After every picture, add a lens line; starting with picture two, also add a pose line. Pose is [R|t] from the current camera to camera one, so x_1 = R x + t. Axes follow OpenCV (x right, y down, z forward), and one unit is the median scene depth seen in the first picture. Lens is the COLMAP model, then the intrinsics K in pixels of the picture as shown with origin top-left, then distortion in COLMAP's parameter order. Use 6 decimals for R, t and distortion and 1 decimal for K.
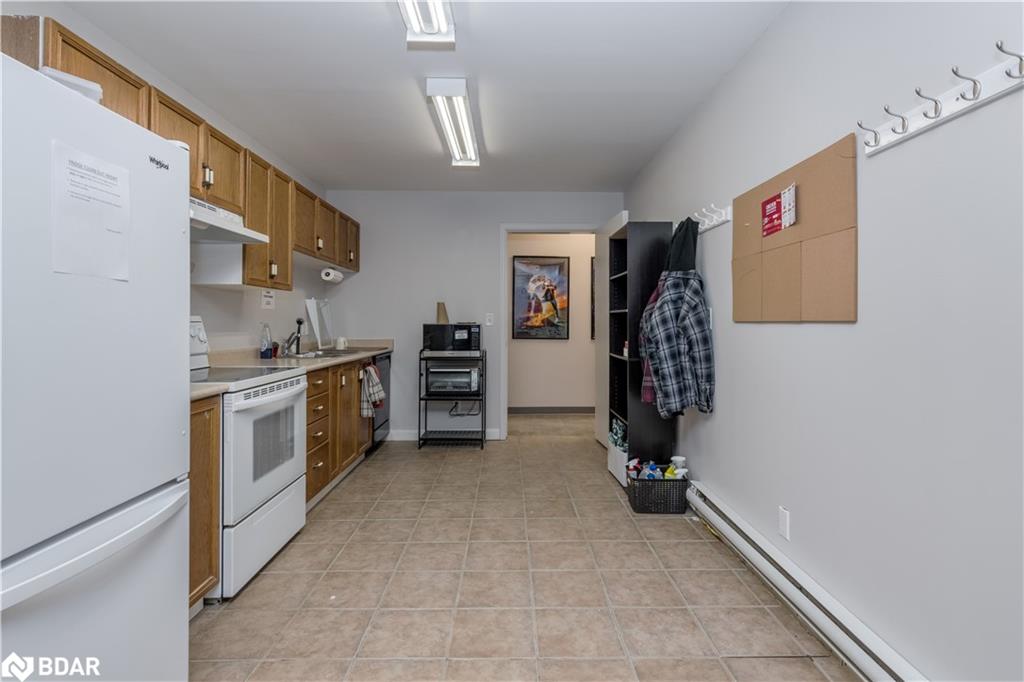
lens RADIAL K [[526.3, 0, 512.6], [0, 526.3, 332.4], [0, 0, 1]] dist [0.002155, -0.000238]
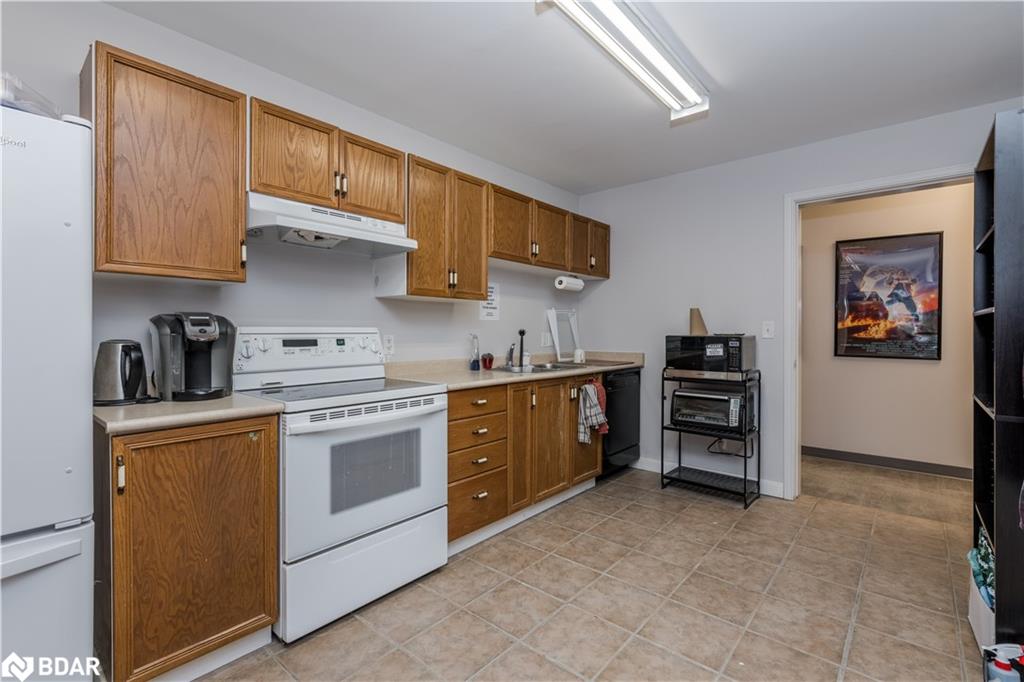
lens RADIAL K [[465.0, 0, 510.4], [0, 465.0, 337.6], [0, 0, 1]] dist [0.009458, -0.002775]
pose [[0.750020, 0.008134, -0.661365, 0.139147], [-0.013511, 0.999904, -0.003024, -0.008486], [0.661277, 0.011204, 0.750058, 0.338752]]
